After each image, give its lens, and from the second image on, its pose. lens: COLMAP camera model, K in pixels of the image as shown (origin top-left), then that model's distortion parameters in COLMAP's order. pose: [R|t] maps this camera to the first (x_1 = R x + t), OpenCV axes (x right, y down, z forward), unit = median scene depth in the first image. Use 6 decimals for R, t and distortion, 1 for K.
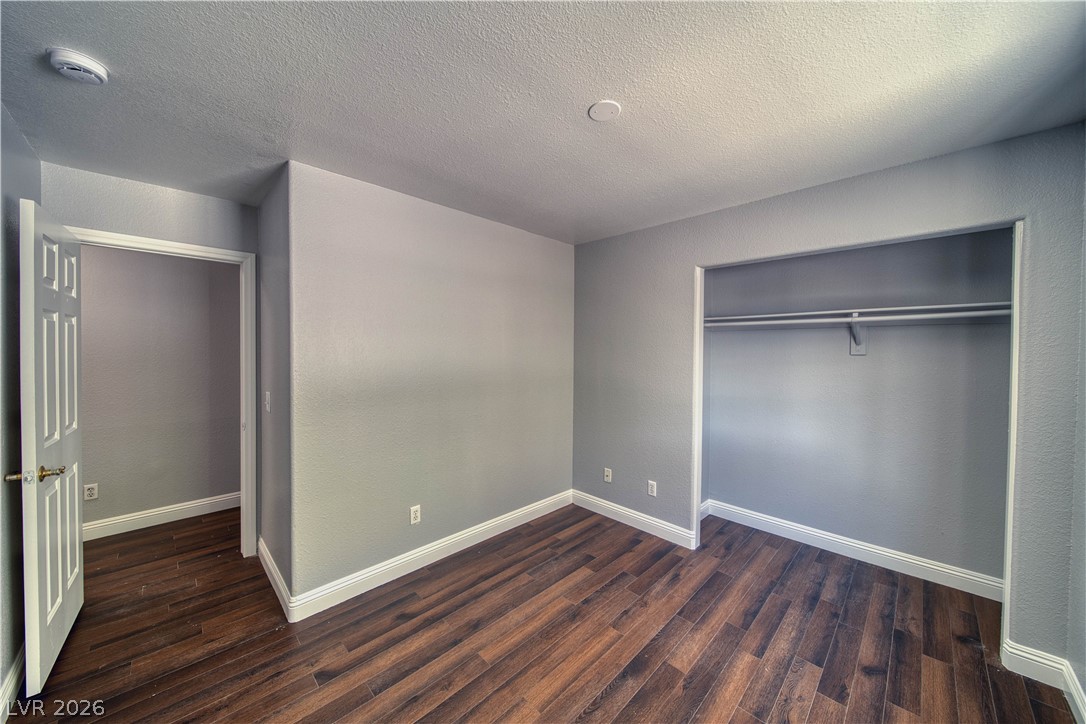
lens RADIAL K [[379.9, 0, 533.4], [0, 379.9, 358.2], [0, 0, 1]] dist [-0.001090, -0.000543]
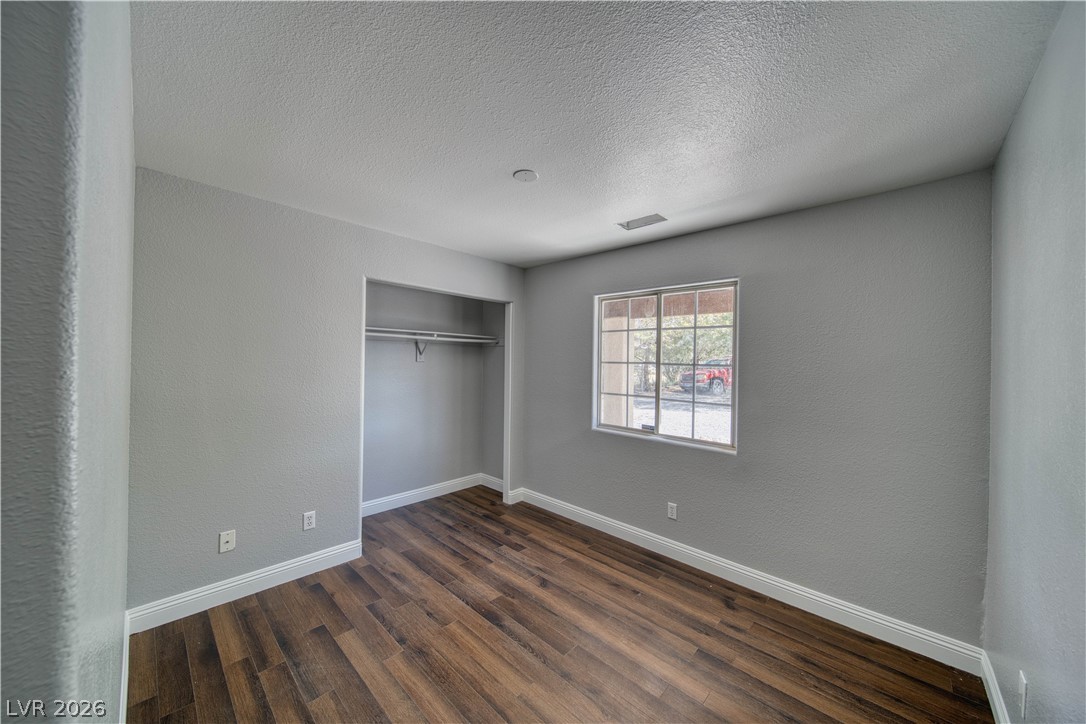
lens RADIAL K [[379.9, 0, 552.6], [0, 379.9, 359.3], [0, 0, 1]] dist [-0.001090, -0.000543]
pose [[-0.060000, -0.001127, 0.998198, -0.717891], [0.000722, 0.999999, 0.001173, -0.022001], [-0.998198, 0.000791, -0.059999, 0.647423]]
